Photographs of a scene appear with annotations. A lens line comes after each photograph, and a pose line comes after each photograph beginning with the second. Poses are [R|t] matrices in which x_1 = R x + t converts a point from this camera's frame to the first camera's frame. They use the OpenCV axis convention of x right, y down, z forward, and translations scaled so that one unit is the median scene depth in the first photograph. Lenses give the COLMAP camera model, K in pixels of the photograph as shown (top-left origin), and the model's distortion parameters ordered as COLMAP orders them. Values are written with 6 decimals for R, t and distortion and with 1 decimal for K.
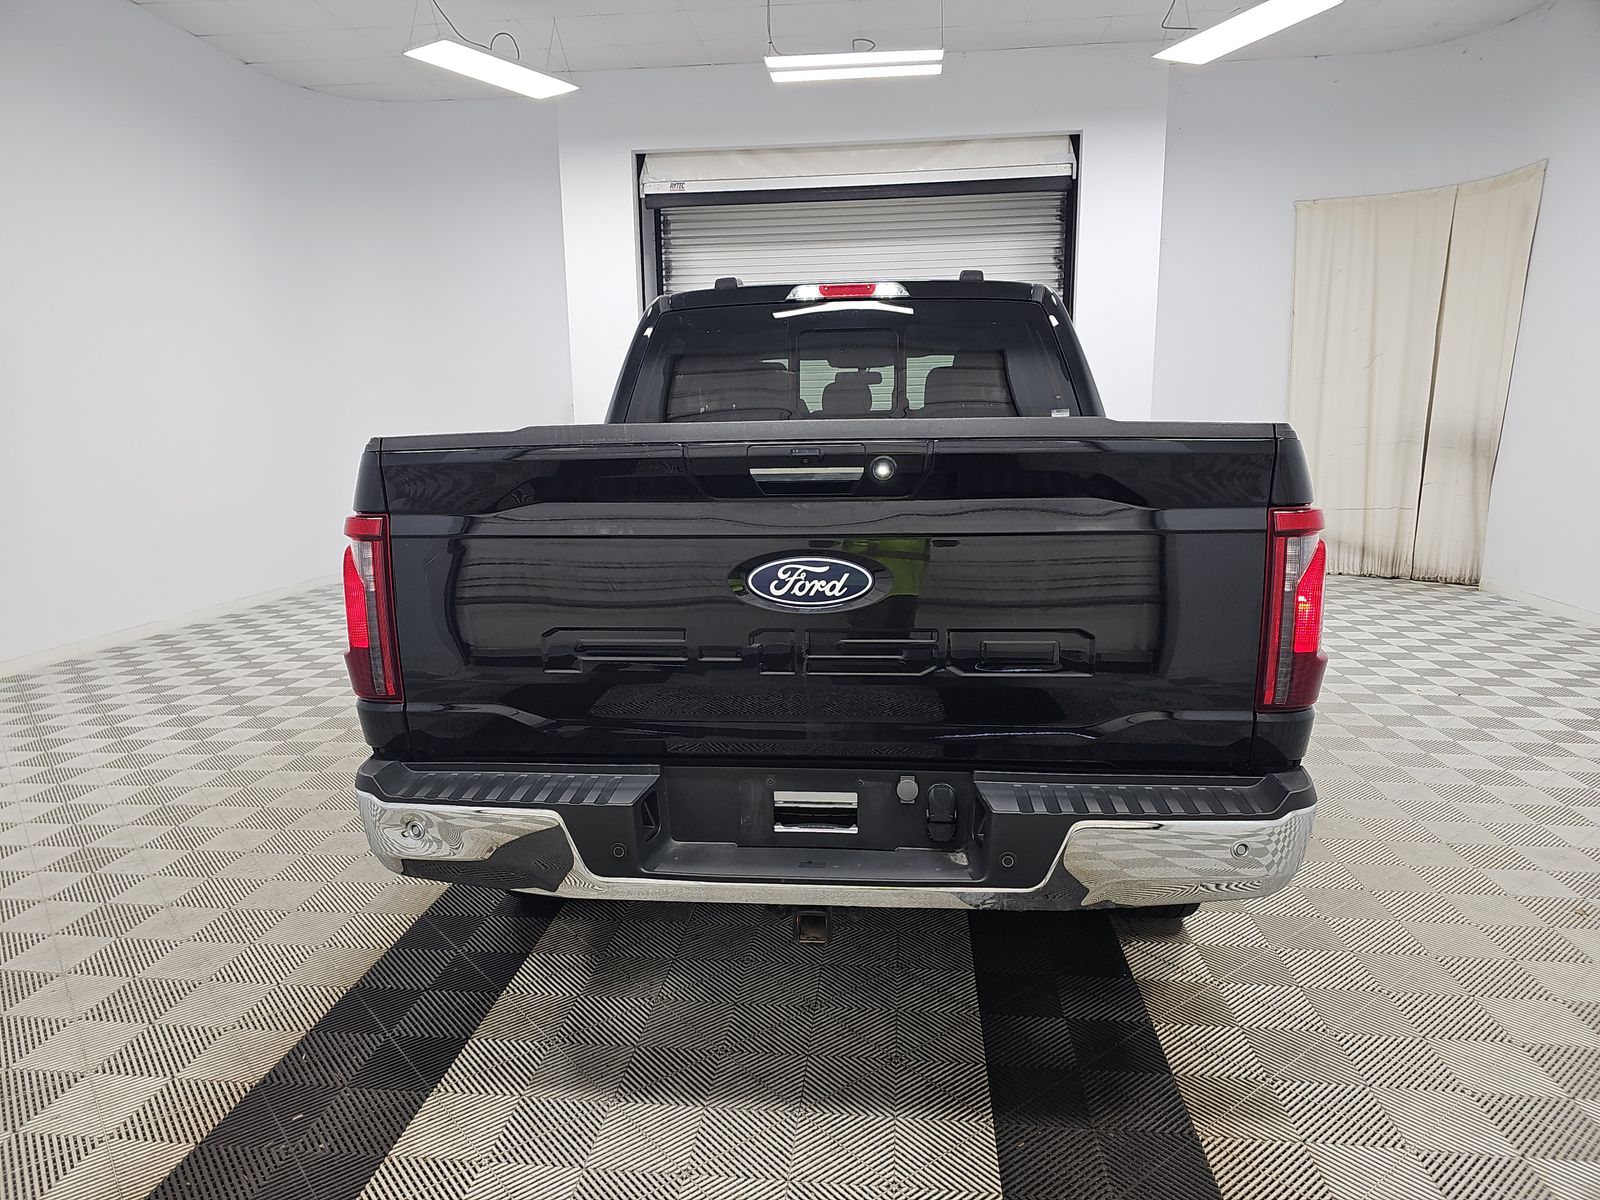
lens RADIAL K [[1053.4, 0, 799.4], [0, 1053.4, 642.0], [0, 0, 1]] dist [0.017003, 0.000307]
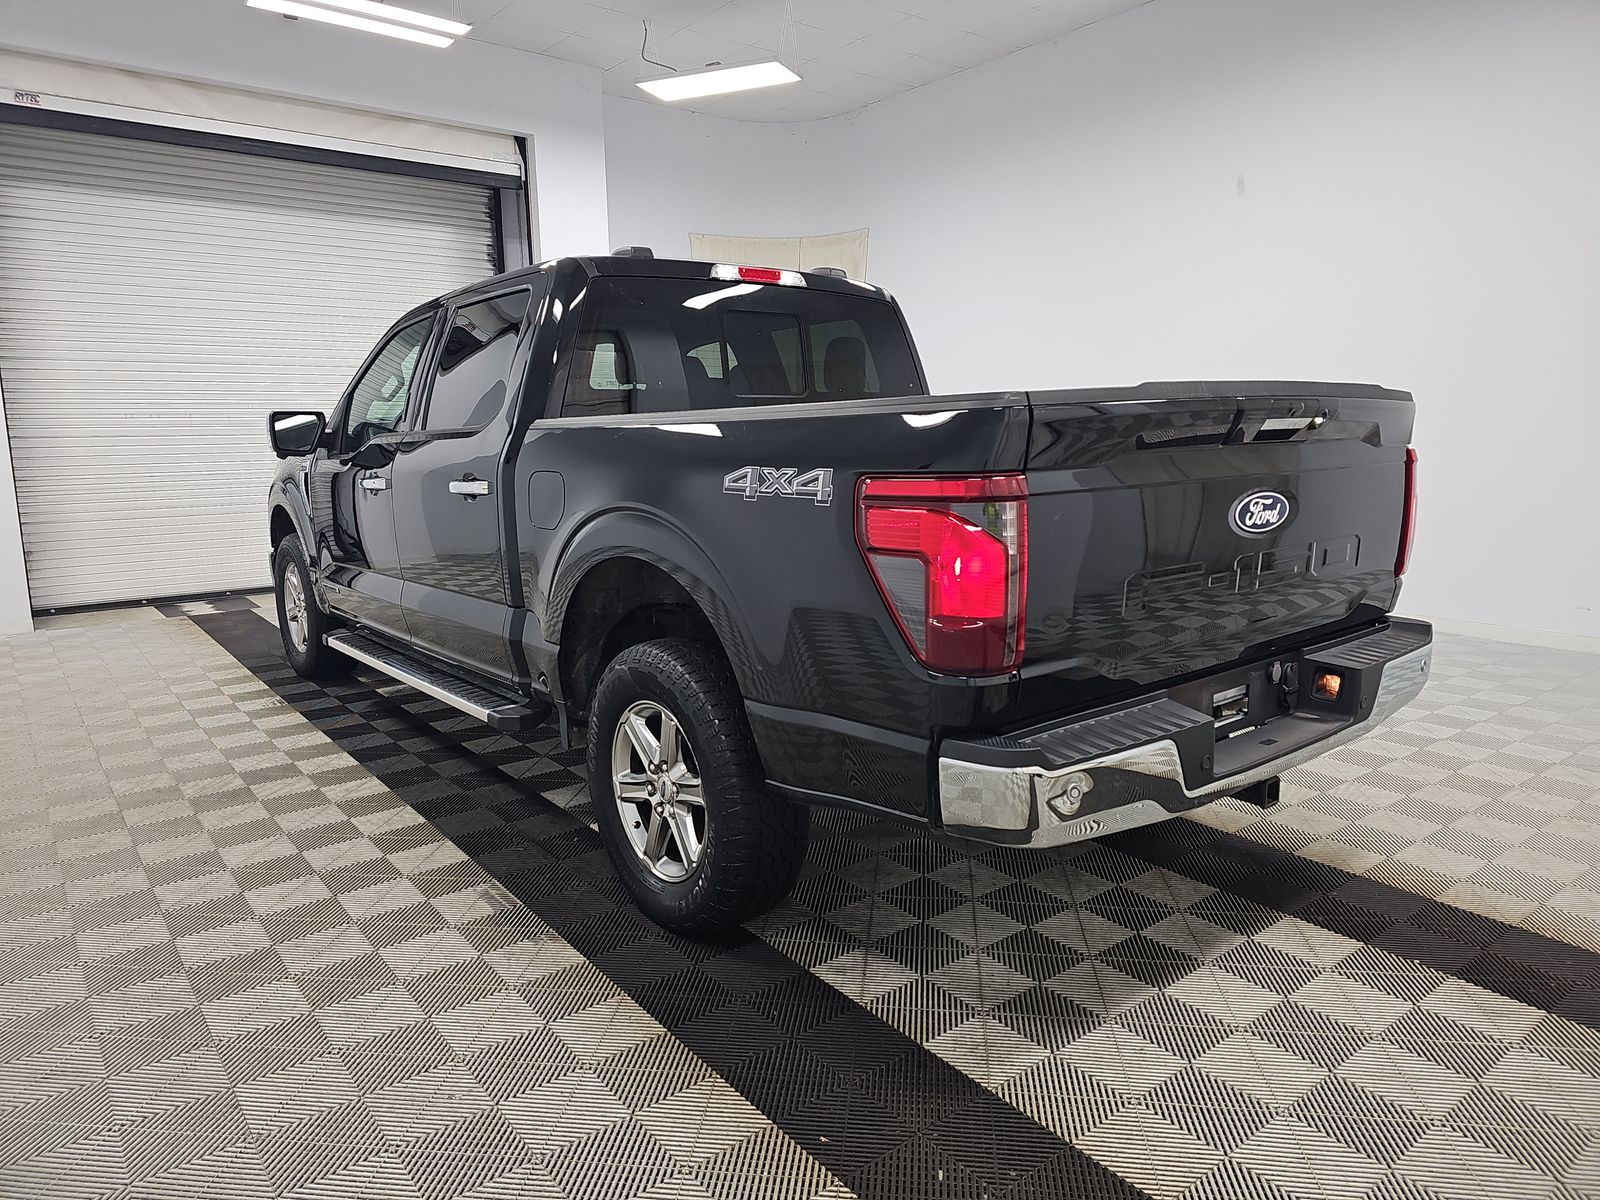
lens RADIAL K [[1078.8, 0, 792.9], [0, 1078.8, 604.9], [0, 0, 1]] dist [0.020933, -0.001795]
pose [[0.719029, -0.105655, 0.686902, -0.672892], [0.138366, 0.990353, 0.007493, -0.018430], [-0.681067, 0.089656, 0.726711, 0.238194]]
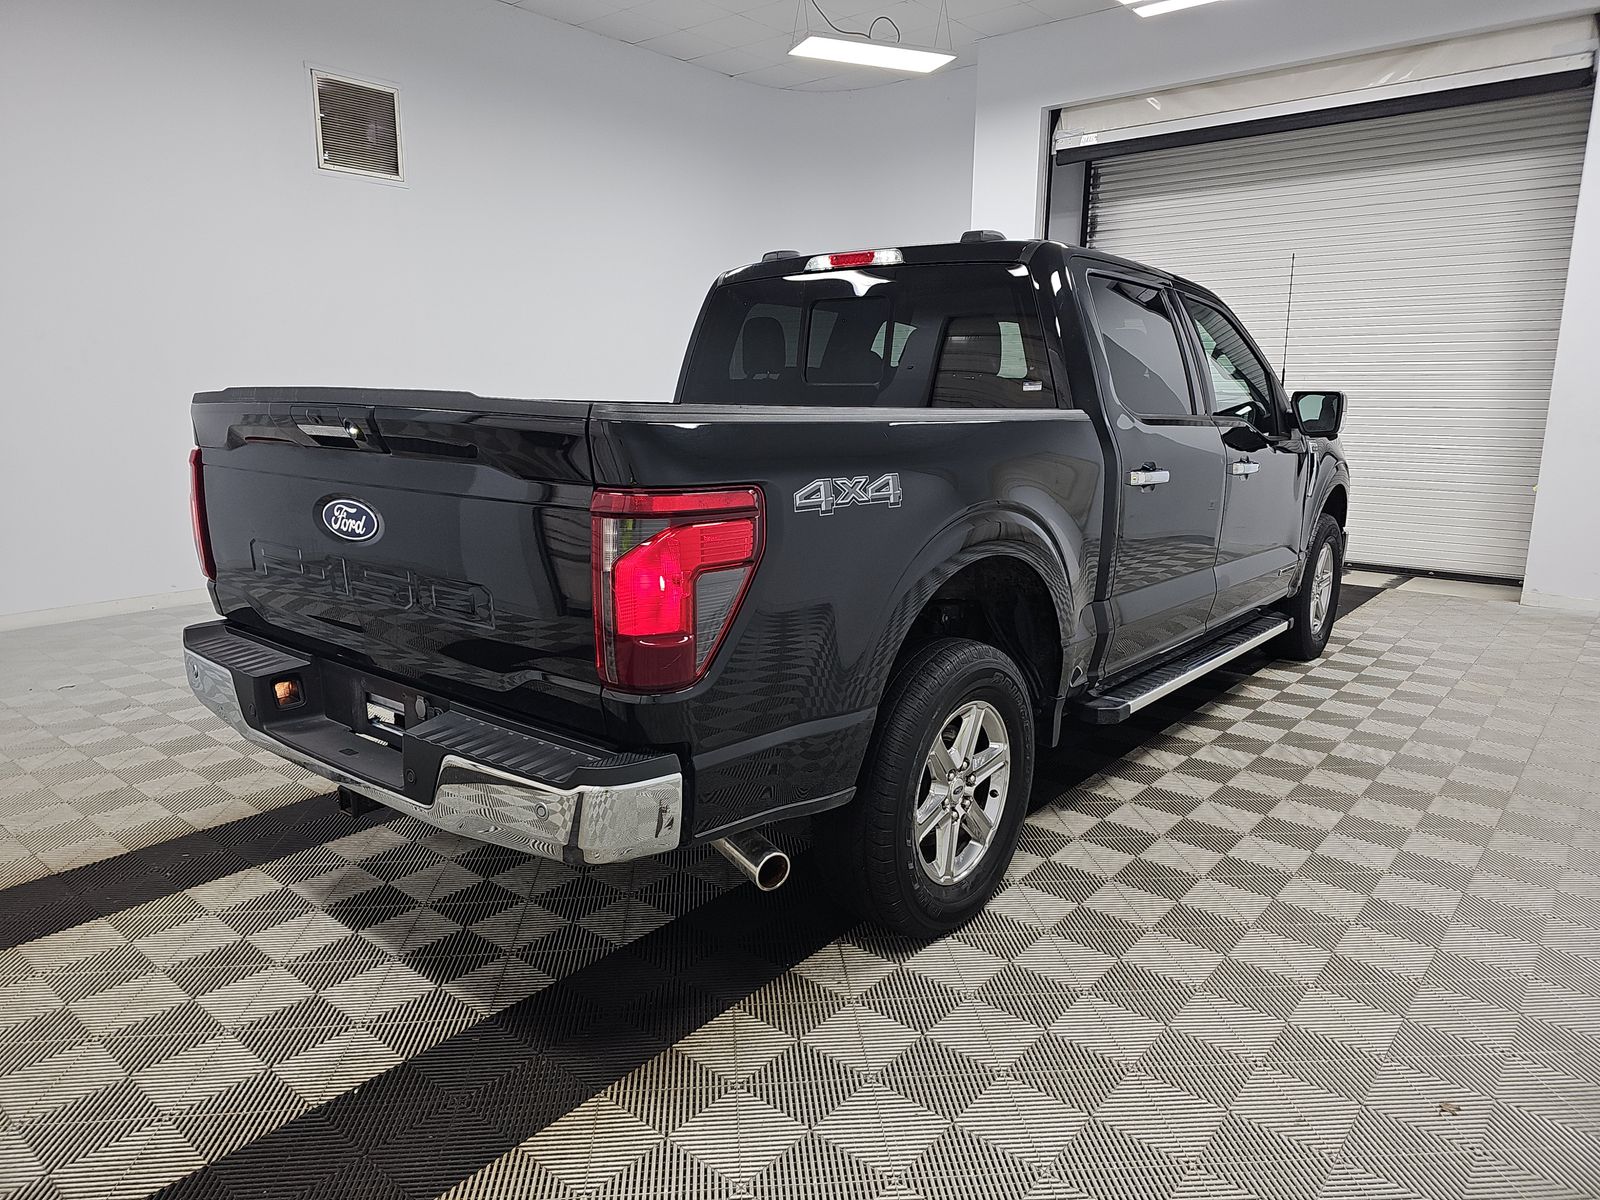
lens RADIAL K [[1078.8, 0, 792.9], [0, 1078.8, 604.9], [0, 0, 1]] dist [0.020933, -0.001795]
pose [[0.824530, 0.133121, -0.549936, 0.595247], [-0.133433, 0.990264, 0.039650, -0.041040], [0.549860, 0.040687, 0.834265, 0.125067]]
